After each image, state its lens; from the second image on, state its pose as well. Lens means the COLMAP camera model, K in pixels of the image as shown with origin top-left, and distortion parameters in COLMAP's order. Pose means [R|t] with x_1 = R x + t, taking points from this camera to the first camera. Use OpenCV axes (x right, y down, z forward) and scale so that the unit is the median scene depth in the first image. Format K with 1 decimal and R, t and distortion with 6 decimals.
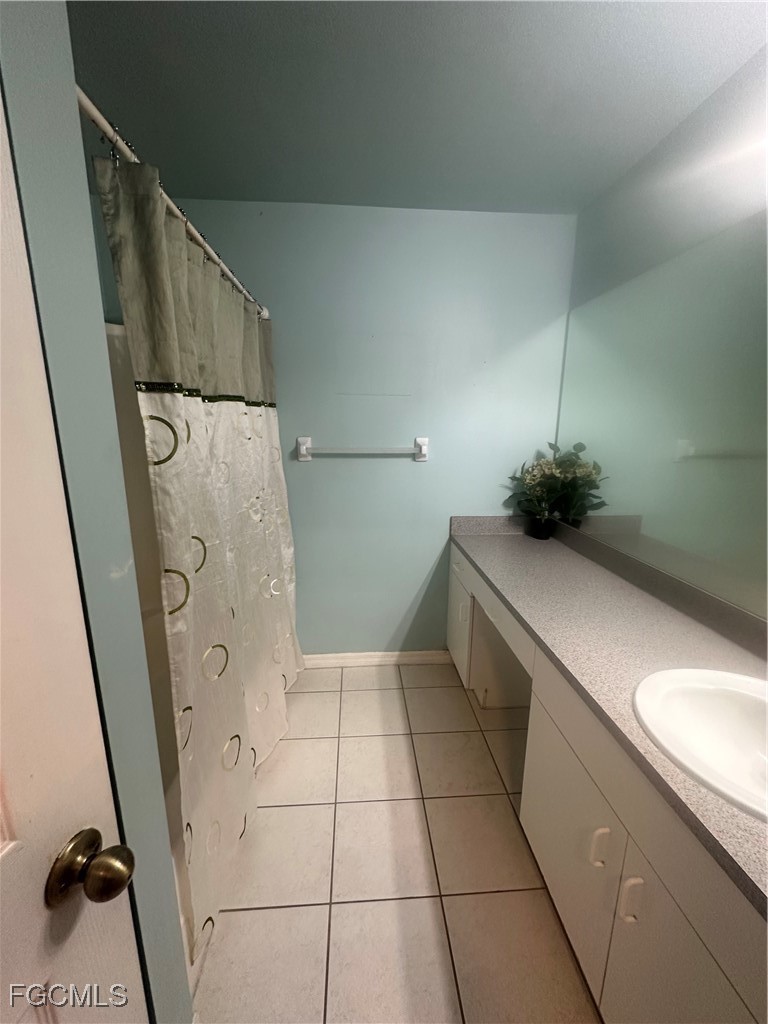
lens RADIAL K [[408.0, 0, 384.0], [0, 408.0, 512.0], [0, 0, 1]] dist [-0.000820, 0.000135]
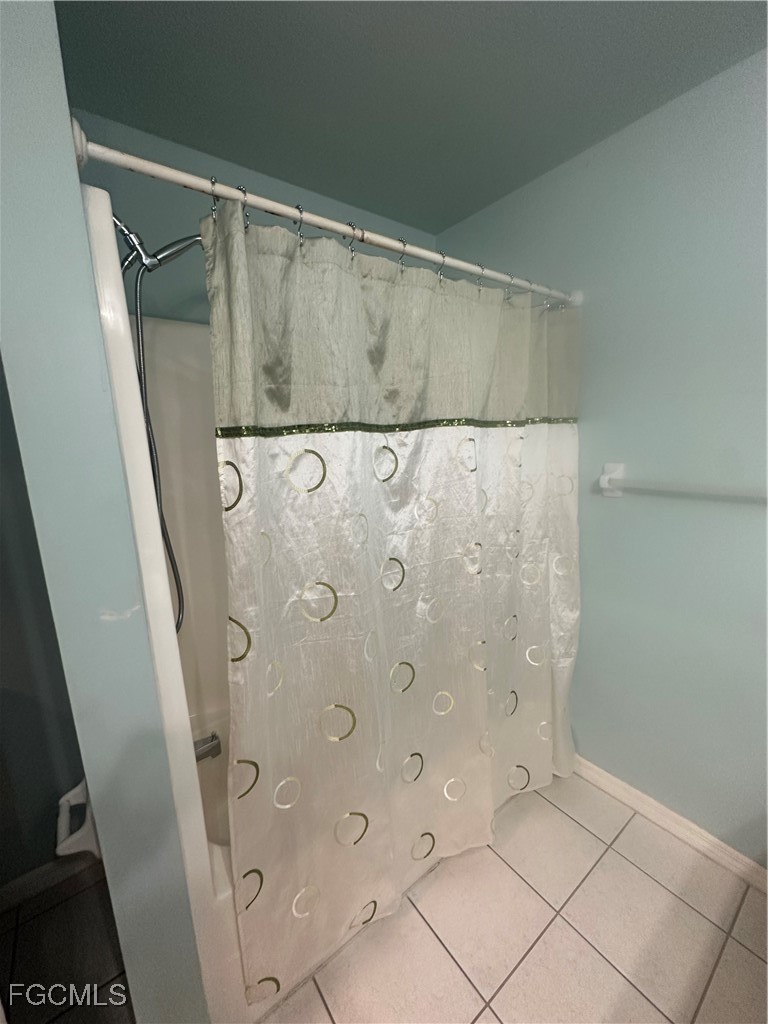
lens RADIAL K [[408.0, 0, 384.0], [0, 408.0, 512.0], [0, 0, 1]] dist [-0.000820, 0.000135]
pose [[0.543371, 0.131945, -0.829059, 0.346841], [-0.143952, 0.987588, 0.062828, -0.172592], [0.827059, 0.085206, 0.555620, 0.578538]]
